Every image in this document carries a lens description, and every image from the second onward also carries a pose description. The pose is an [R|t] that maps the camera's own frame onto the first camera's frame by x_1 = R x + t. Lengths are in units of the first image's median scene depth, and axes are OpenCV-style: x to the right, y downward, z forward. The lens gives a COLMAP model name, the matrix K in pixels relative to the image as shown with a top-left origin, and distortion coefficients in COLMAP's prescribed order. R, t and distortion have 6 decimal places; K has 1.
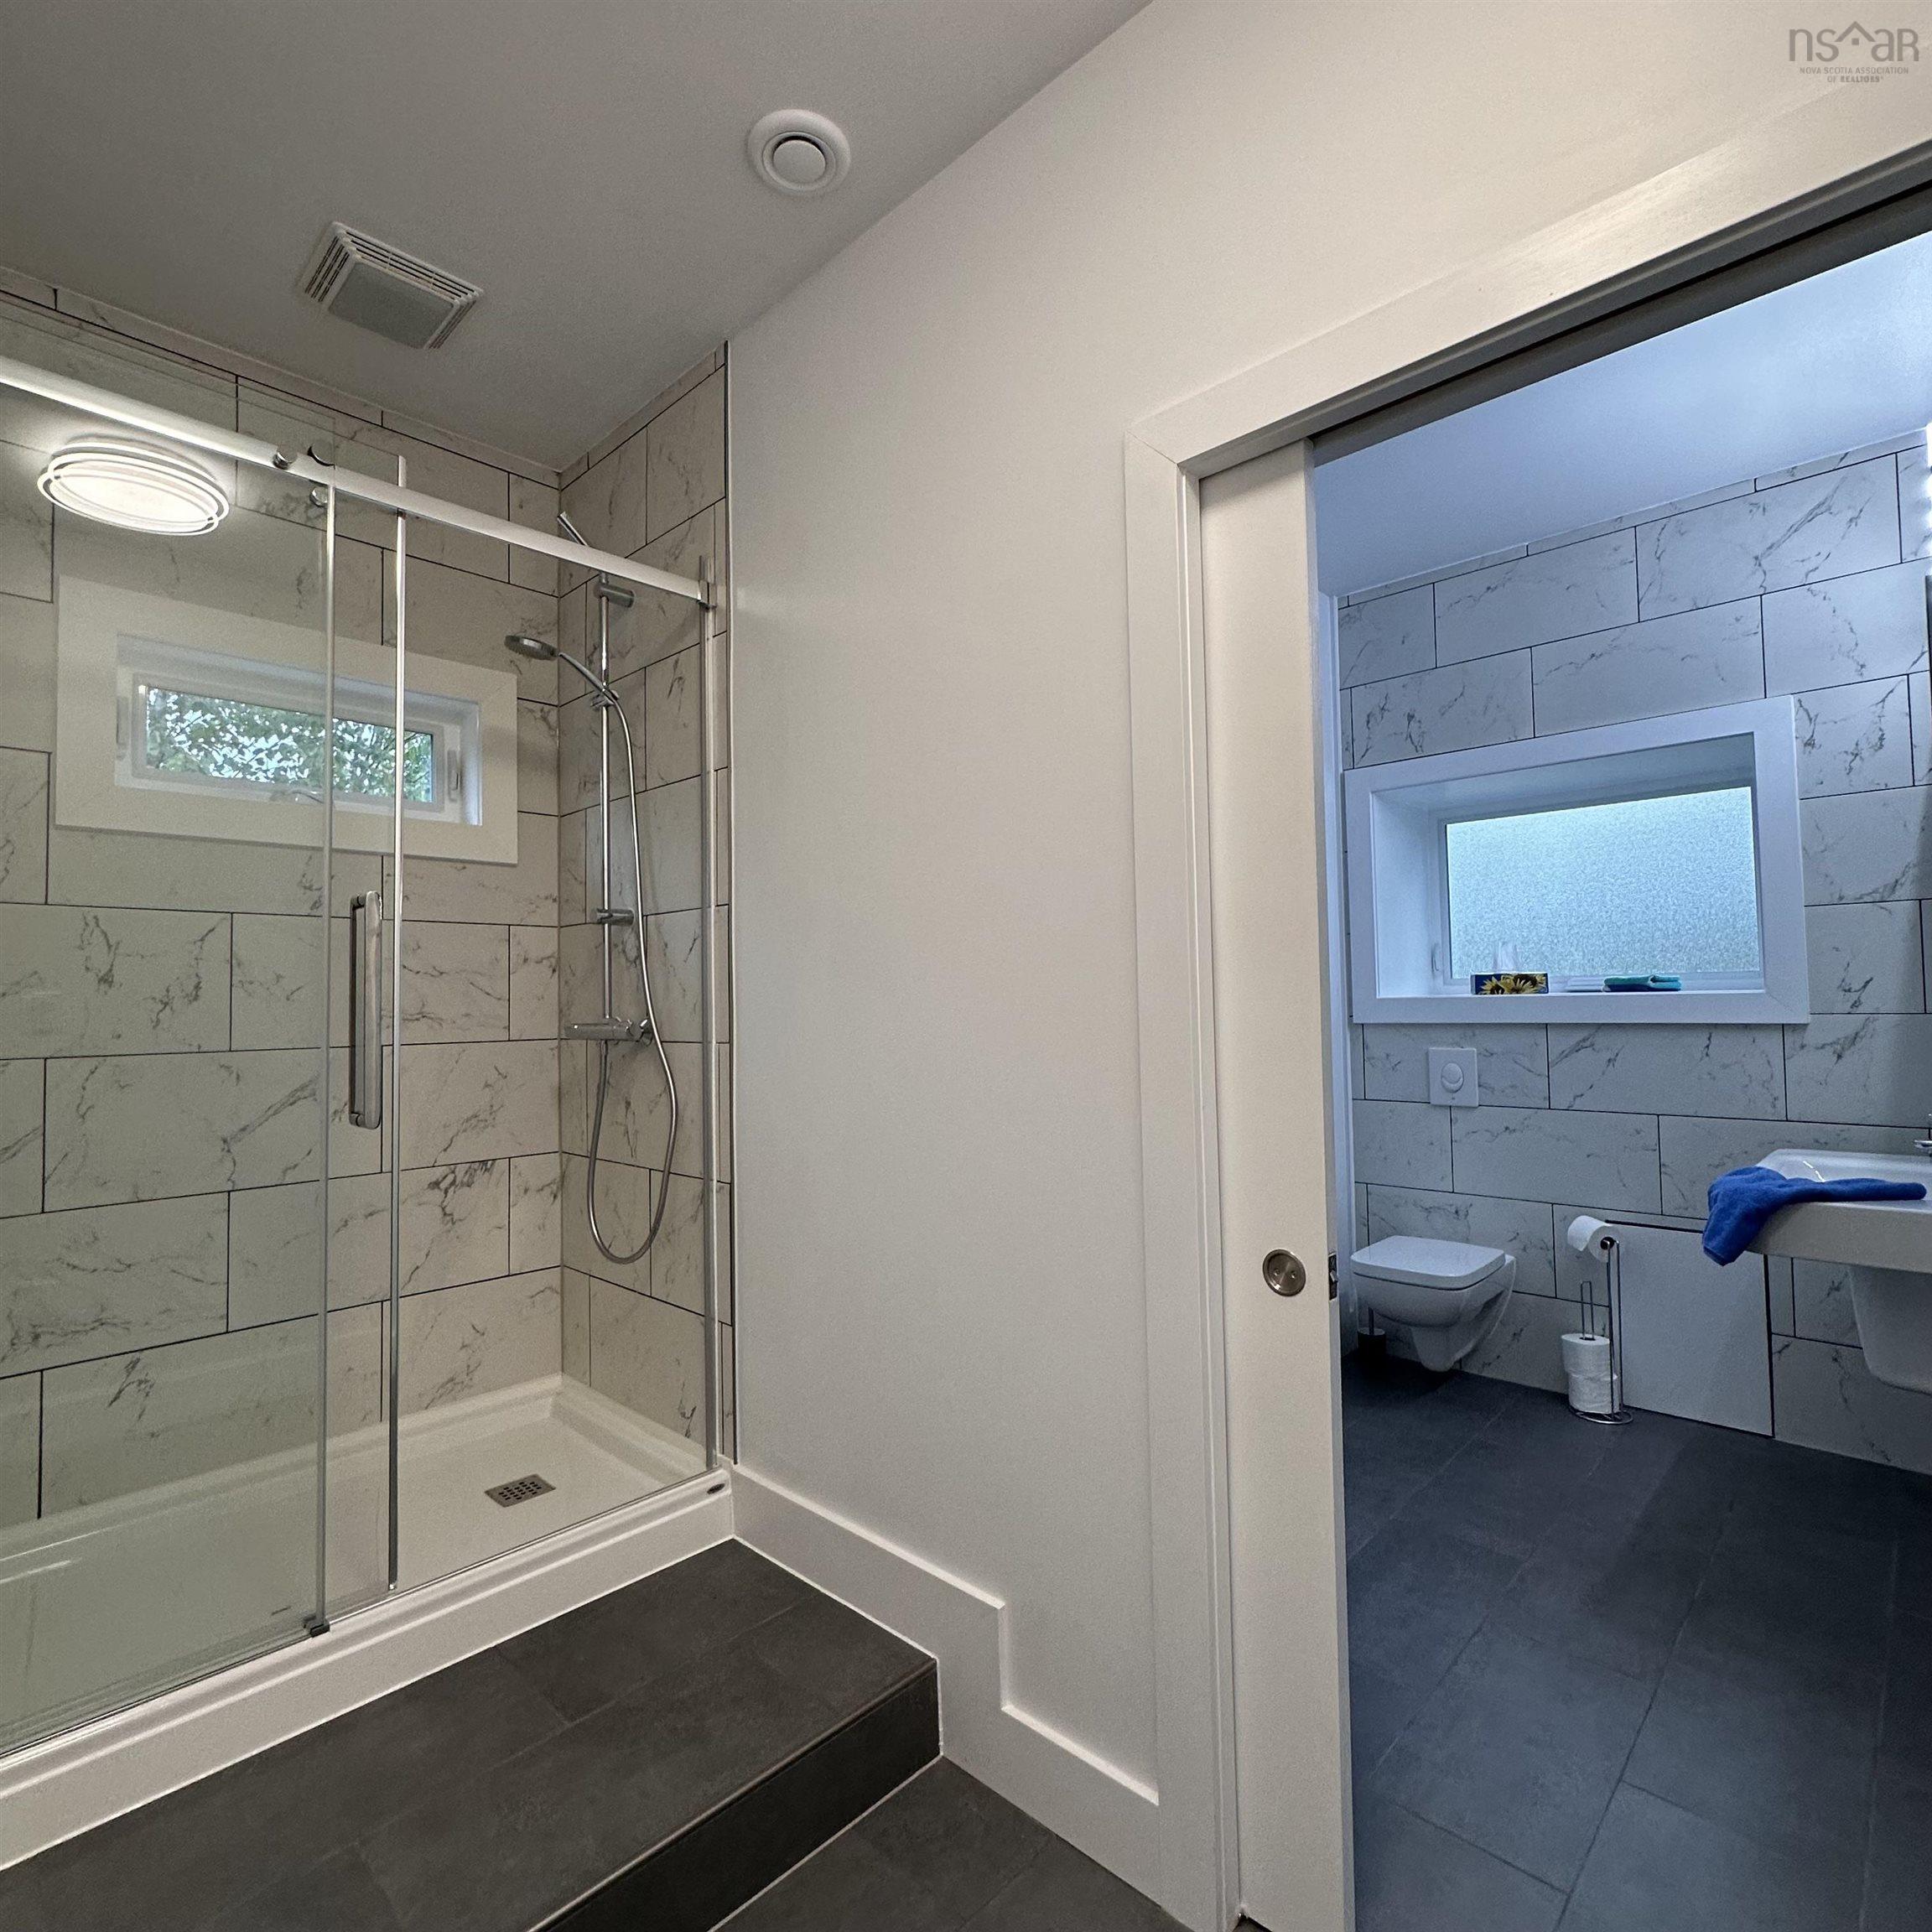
lens RADIAL K [[1024.4, 0, 958.2], [0, 1024.4, 976.0], [0, 0, 1]] dist [-0.006497, 0.003643]
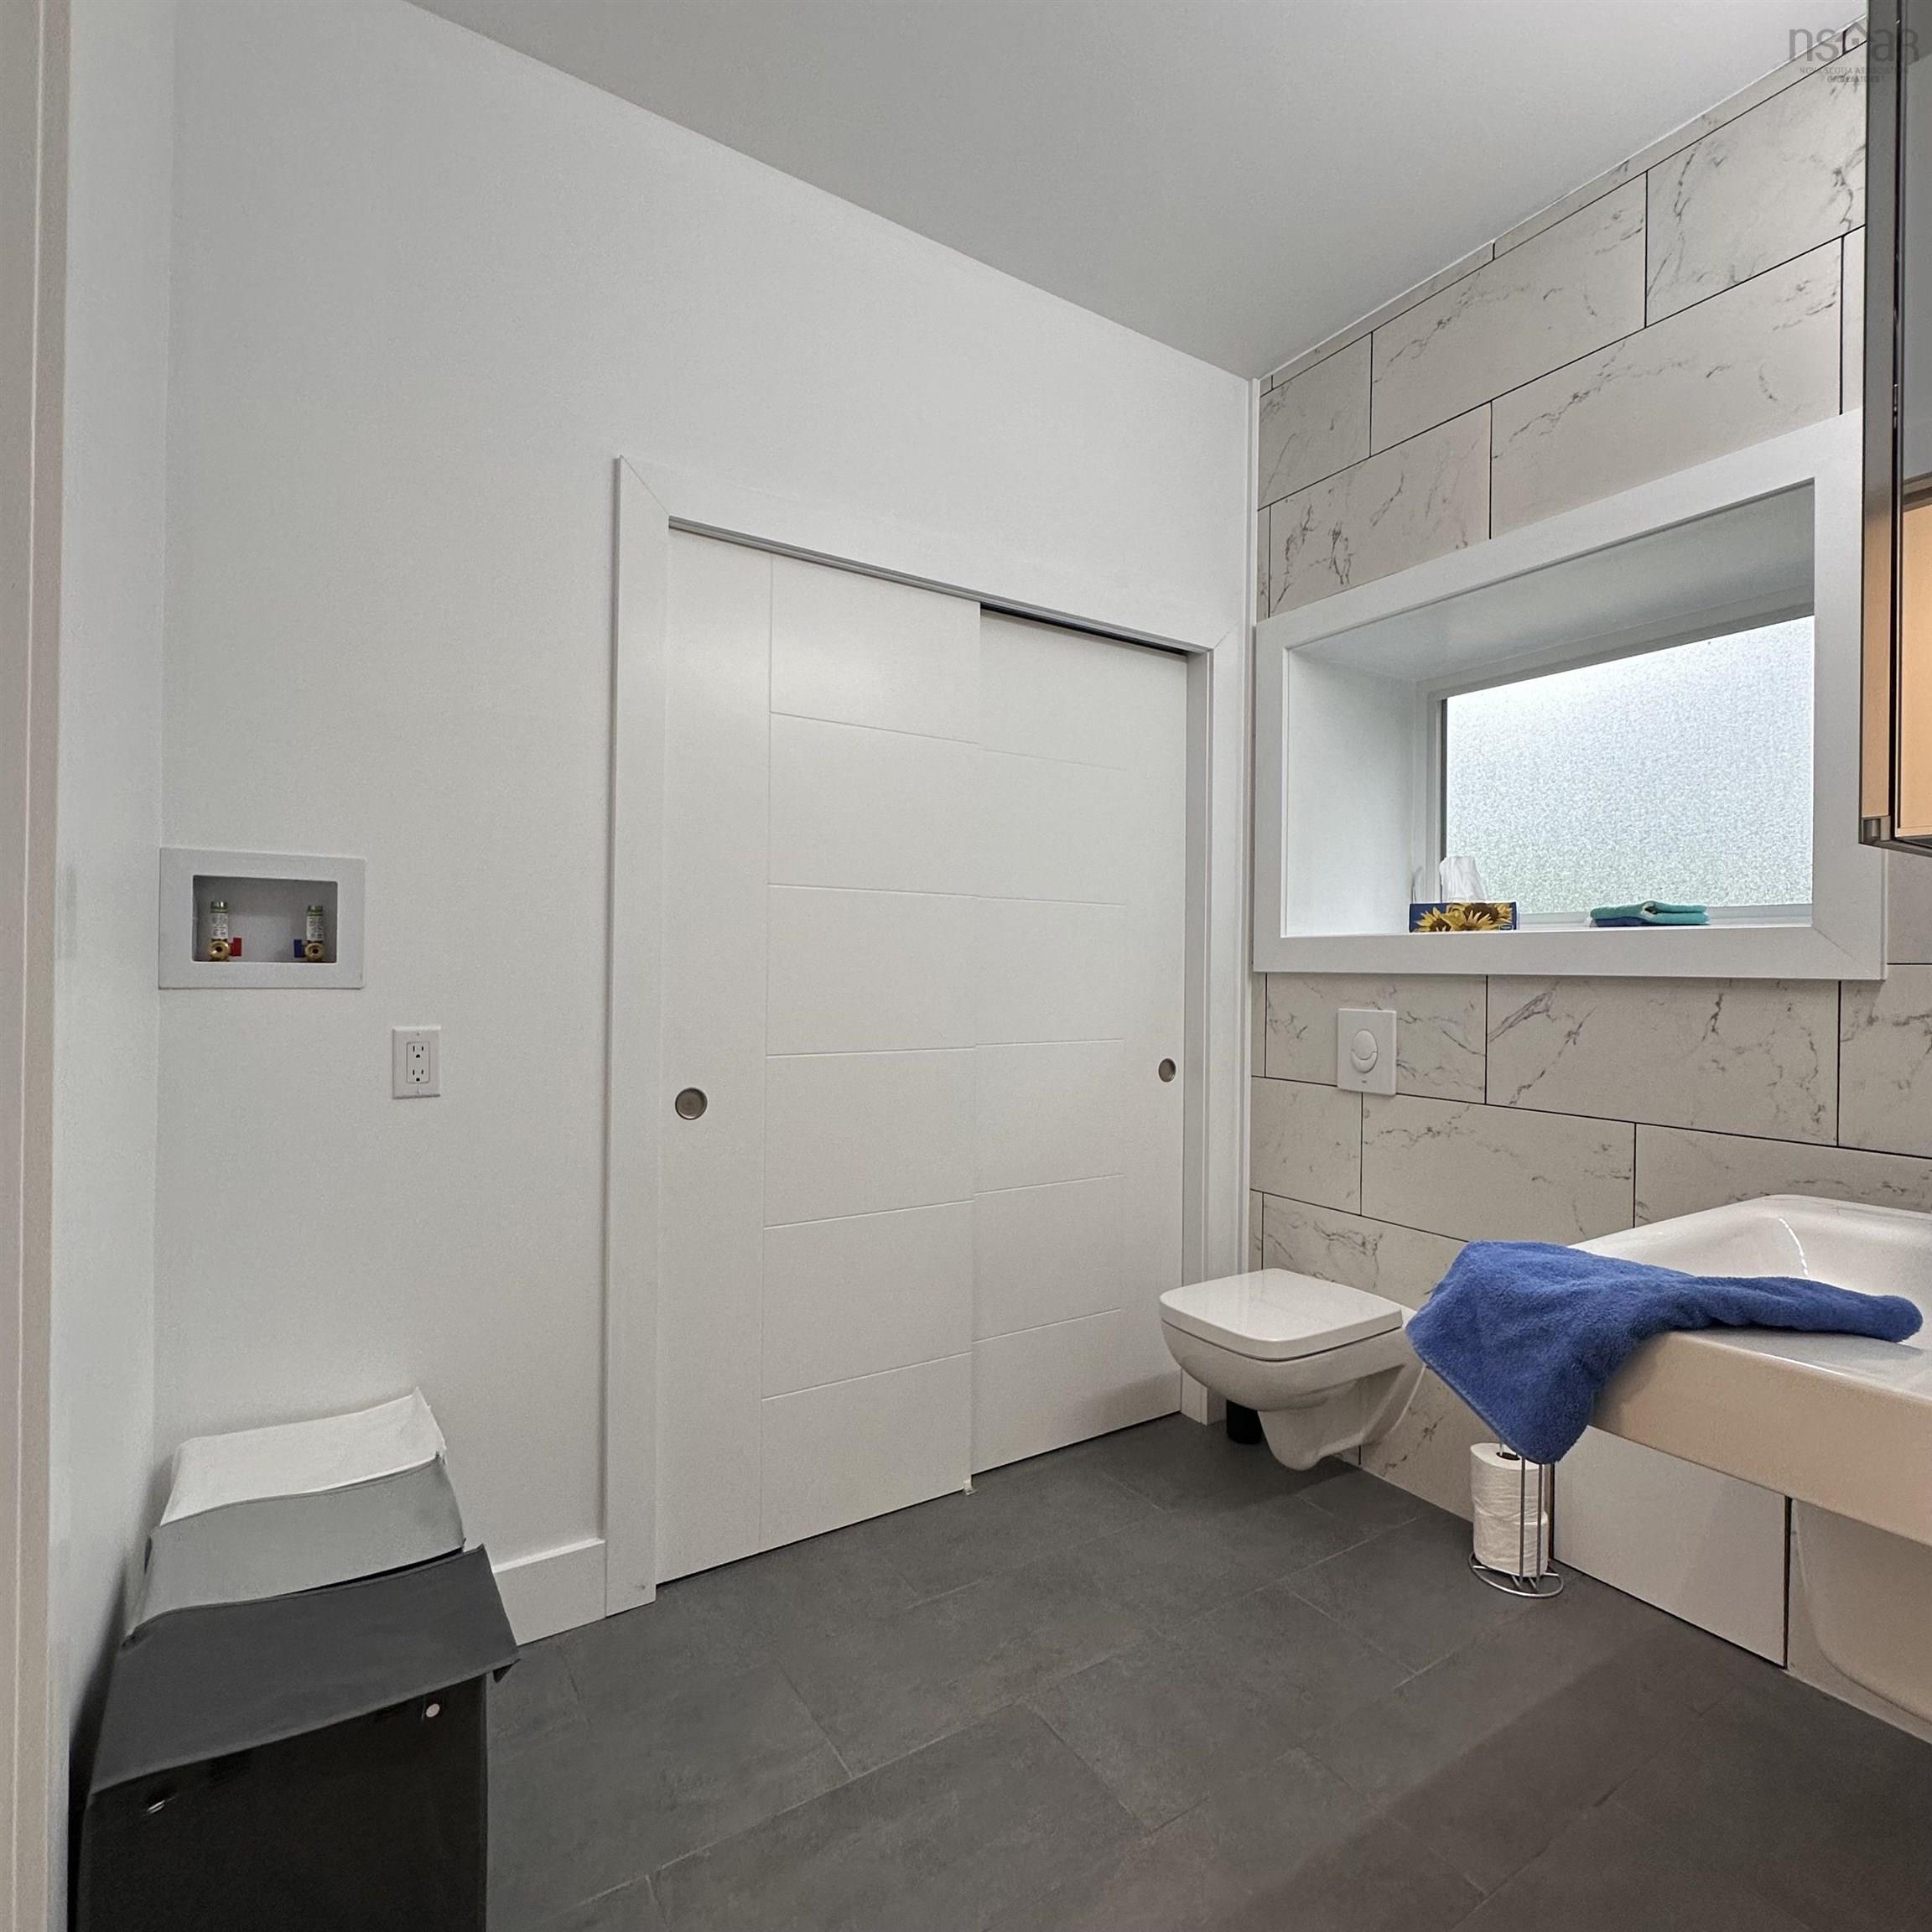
lens RADIAL K [[1024.4, 0, 977.0], [0, 1024.4, 970.7], [0, 0, 1]] dist [-0.006497, 0.003643]
pose [[0.970574, 0.018710, -0.240075, 0.402187], [-0.009090, 0.999113, 0.041116, 0.018498], [0.240631, -0.037724, 0.969883, 0.270807]]
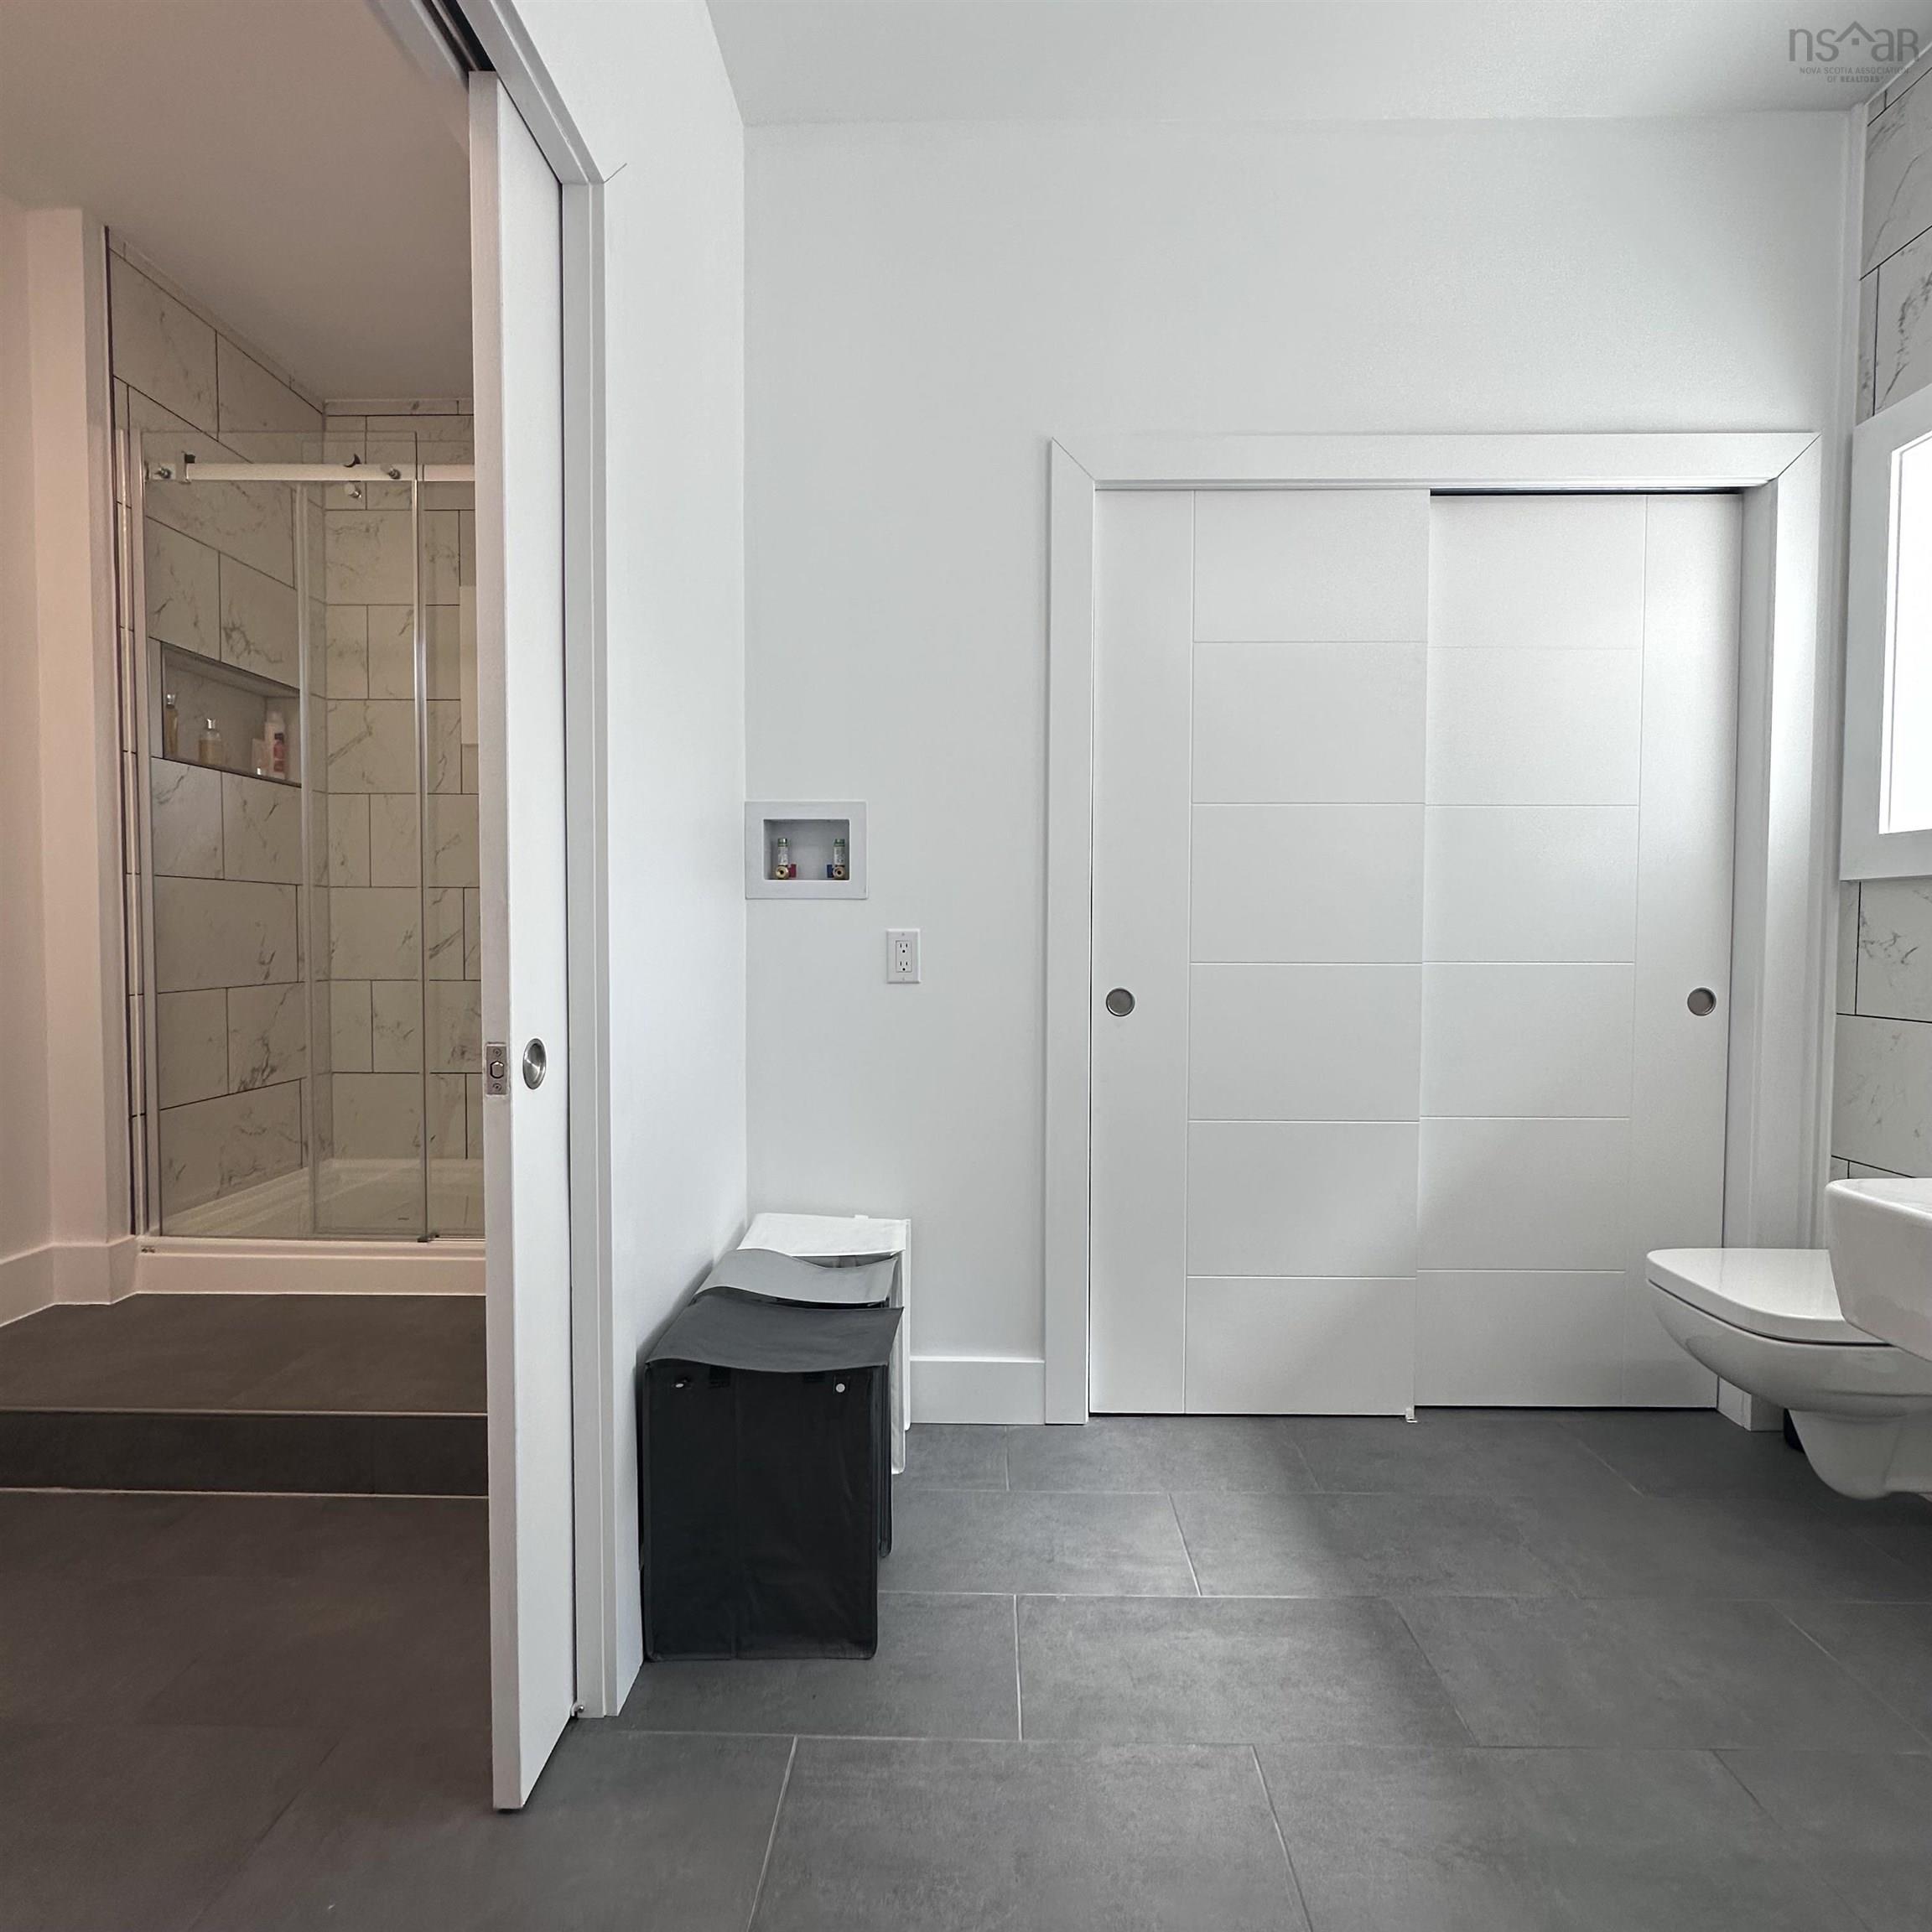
lens RADIAL K [[1024.4, 0, 963.0], [0, 1024.4, 957.2], [0, 0, 1]] dist [-0.006497, 0.003643]
pose [[0.677426, 0.035521, -0.734733, 0.517489], [0.022004, 0.997408, 0.068508, 0.042543], [0.735262, -0.062577, 0.674888, 0.276789]]
